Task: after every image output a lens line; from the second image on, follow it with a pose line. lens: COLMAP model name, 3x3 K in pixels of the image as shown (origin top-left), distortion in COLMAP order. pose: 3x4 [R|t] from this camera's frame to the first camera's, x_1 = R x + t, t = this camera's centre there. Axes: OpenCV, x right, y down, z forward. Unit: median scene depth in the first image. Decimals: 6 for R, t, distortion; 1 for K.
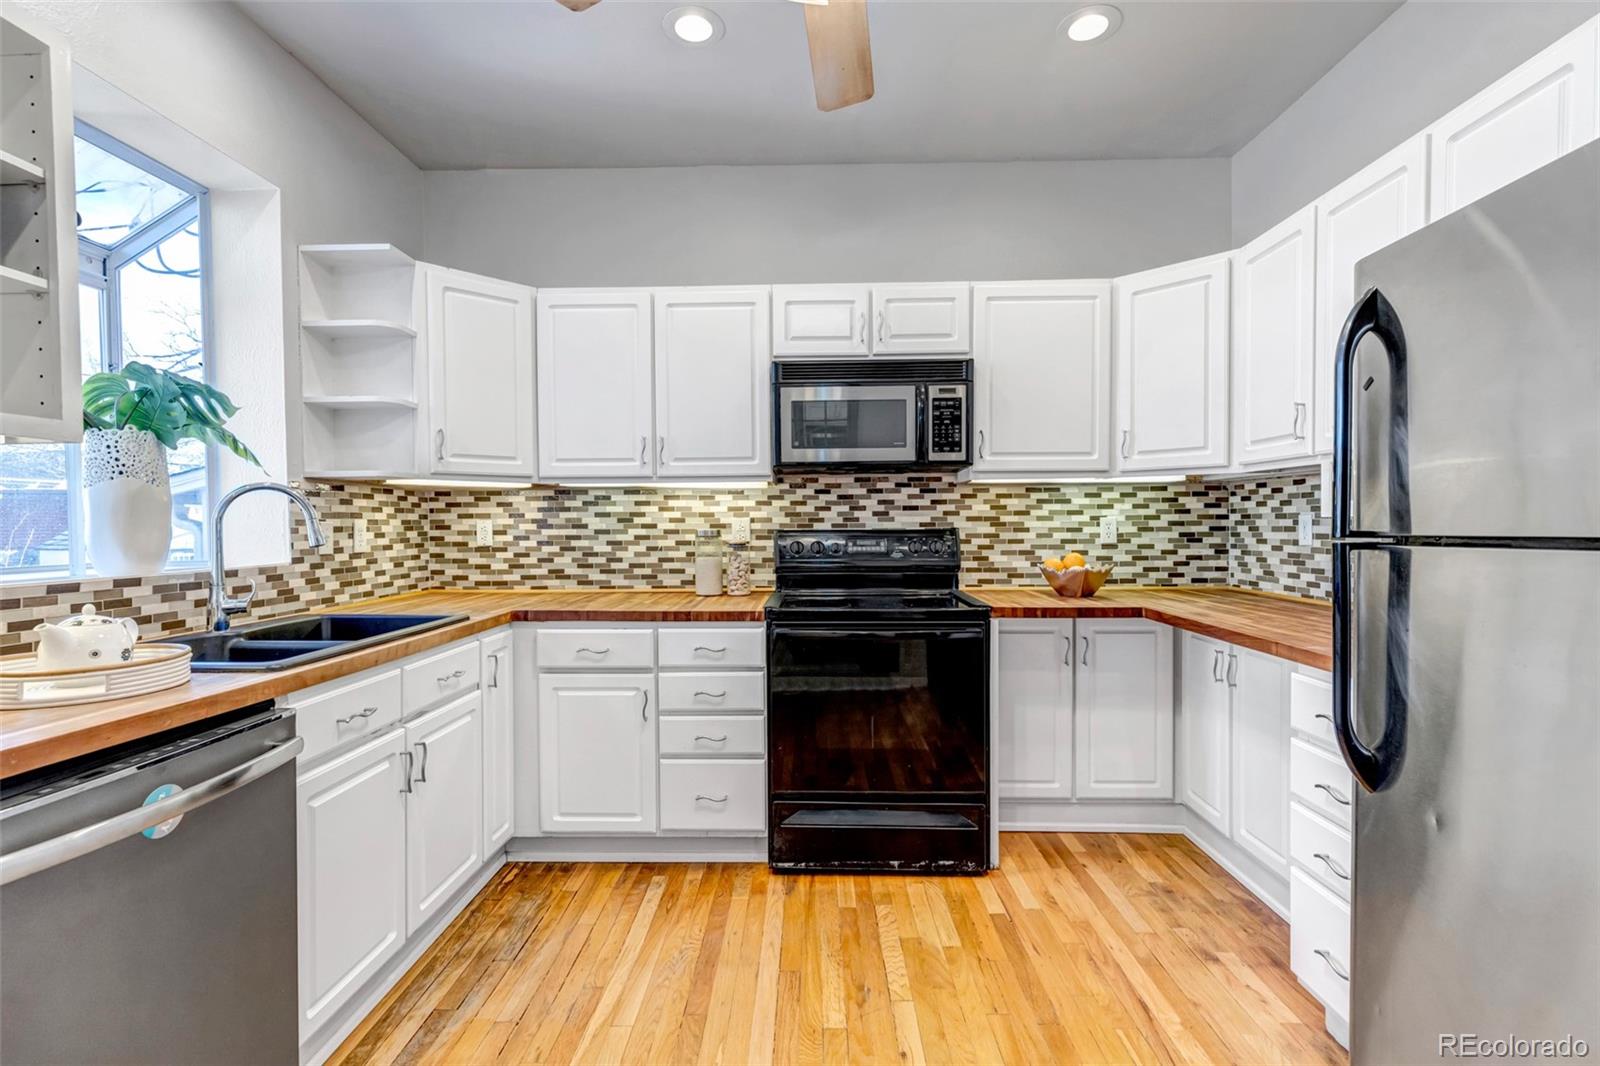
lens RADIAL K [[728.6, 0, 798.7], [0, 728.6, 535.7], [0, 0, 1]] dist [0.005261, -0.000659]
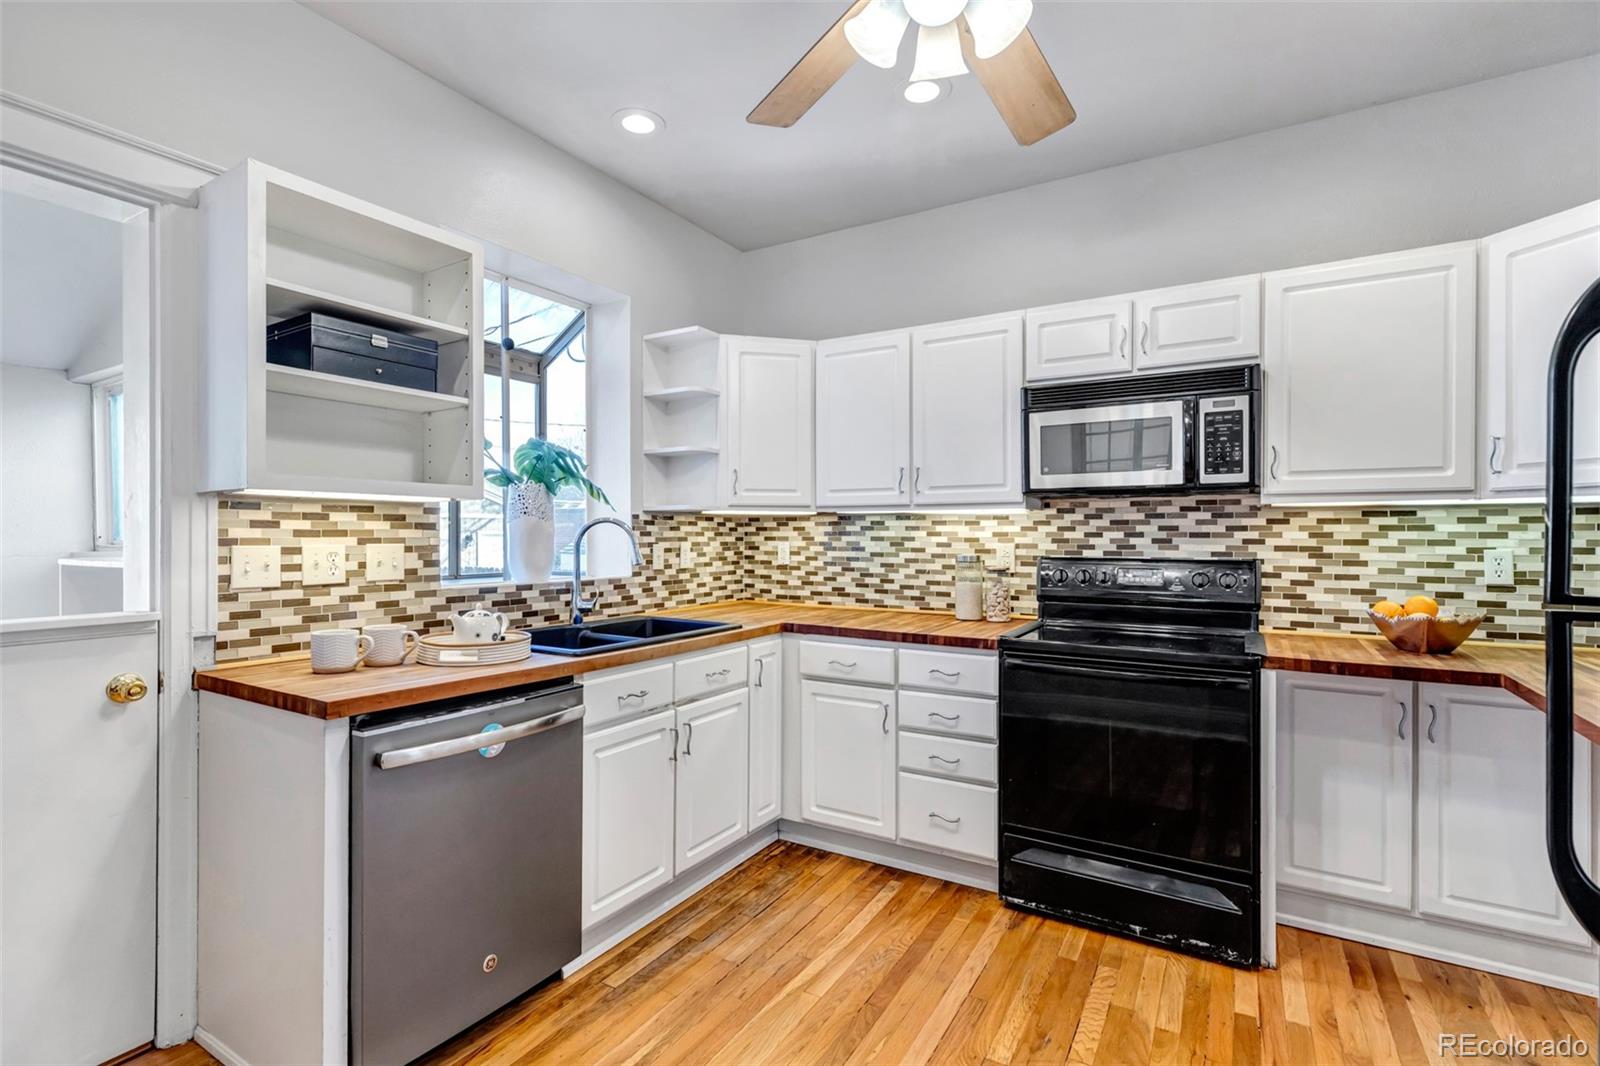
lens RADIAL K [[728.6, 0, 768.8], [0, 728.6, 536.8], [0, 0, 1]] dist [0.005261, -0.000659]
pose [[0.870085, 0.007022, -0.492853, 0.159400], [-0.016390, 0.999758, -0.014692, -0.016799], [0.492630, 0.020861, 0.869989, -0.027110]]
